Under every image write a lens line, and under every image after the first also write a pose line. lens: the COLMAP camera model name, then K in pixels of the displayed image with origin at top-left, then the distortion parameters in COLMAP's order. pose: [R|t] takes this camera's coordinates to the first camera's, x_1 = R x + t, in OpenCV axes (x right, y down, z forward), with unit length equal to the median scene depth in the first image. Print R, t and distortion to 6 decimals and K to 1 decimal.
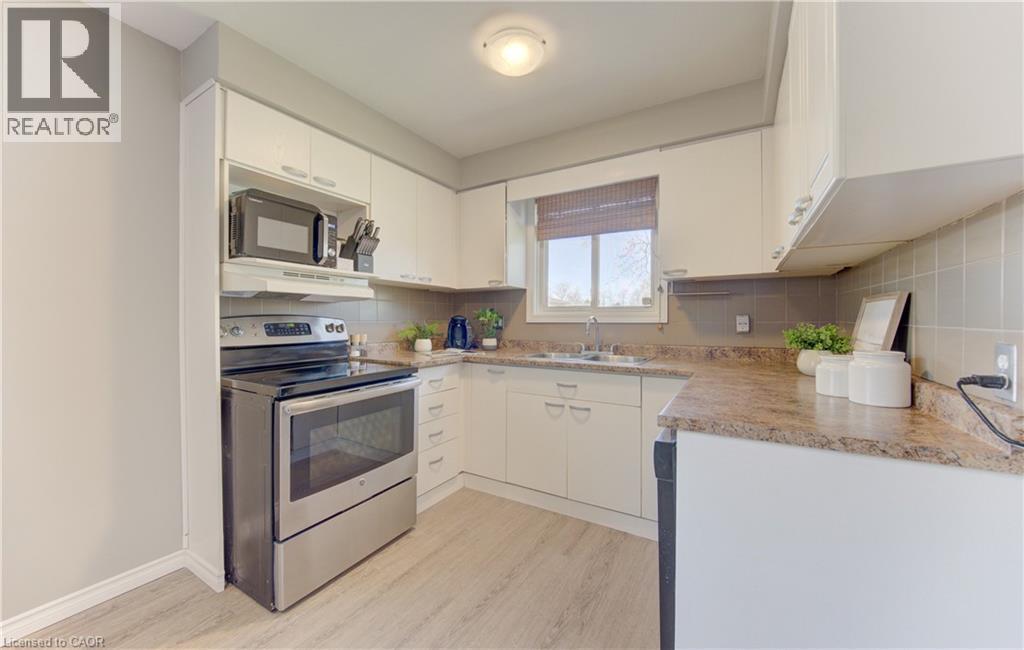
lens RADIAL K [[374.9, 0, 512.0], [0, 374.9, 325.0], [0, 0, 1]] dist [0.001336, -0.000004]
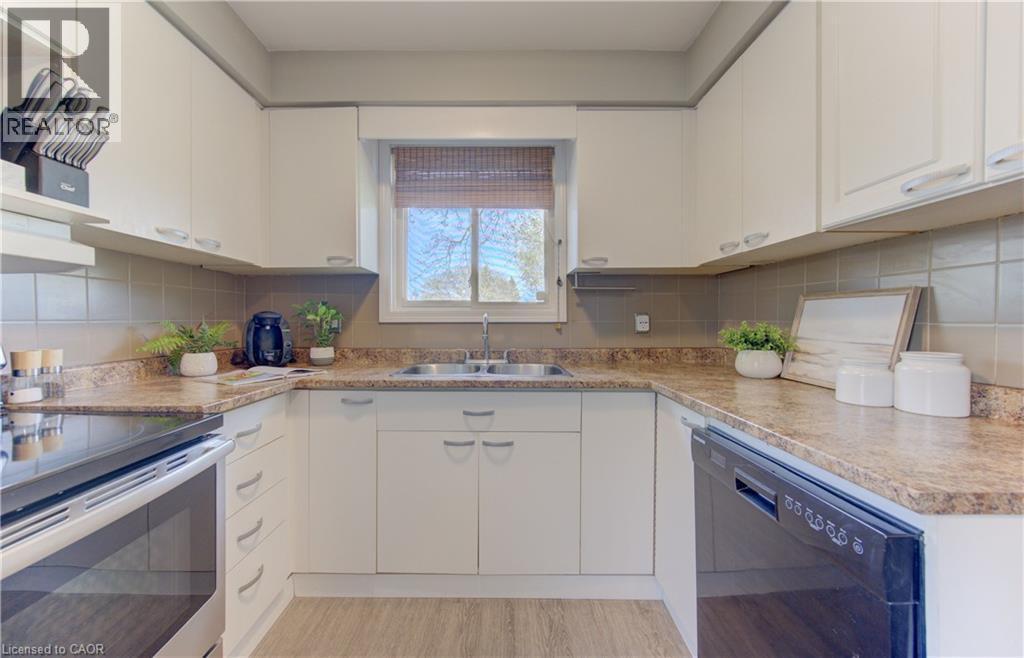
lens RADIAL K [[387.1, 0, 496.0], [0, 387.1, 326.6], [0, 0, 1]] dist [-0.001408, -0.000350]
pose [[0.868080, -0.008884, 0.496345, -0.153804], [0.007107, 0.999960, 0.005467, -0.001342], [-0.496374, -0.001218, 0.868108, 0.313425]]
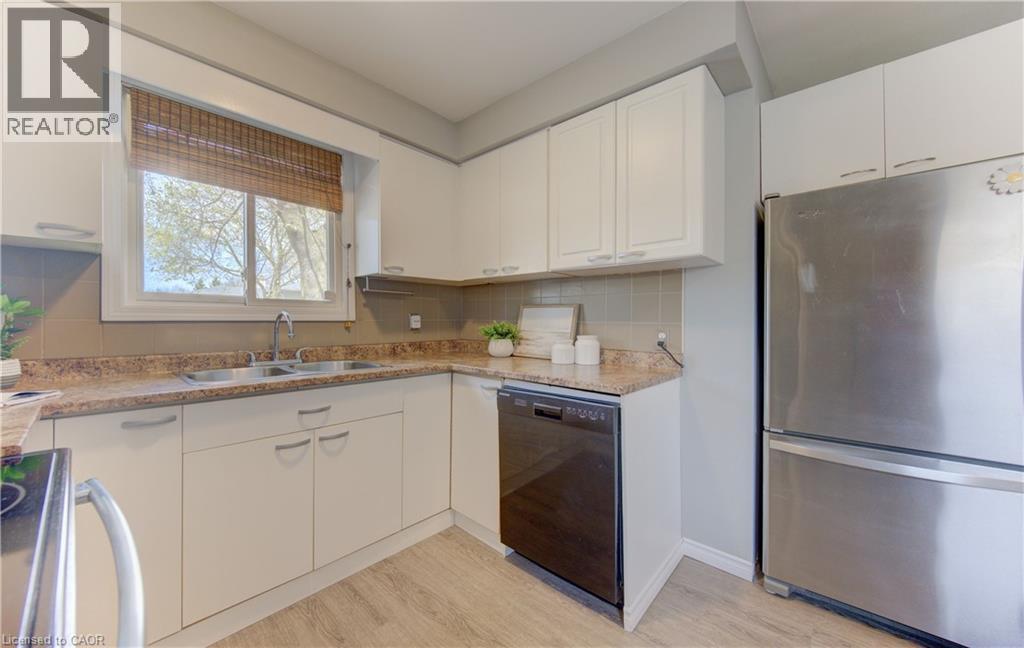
lens RADIAL K [[381.6, 0, 512.0], [0, 381.6, 324.0], [0, 0, 1]] dist [-0.000688, -0.000061]
pose [[0.210656, -0.010170, 0.977507, -0.406461], [0.007872, 0.999931, 0.008706, -0.002867], [-0.977528, 0.005860, 0.210722, 0.419193]]
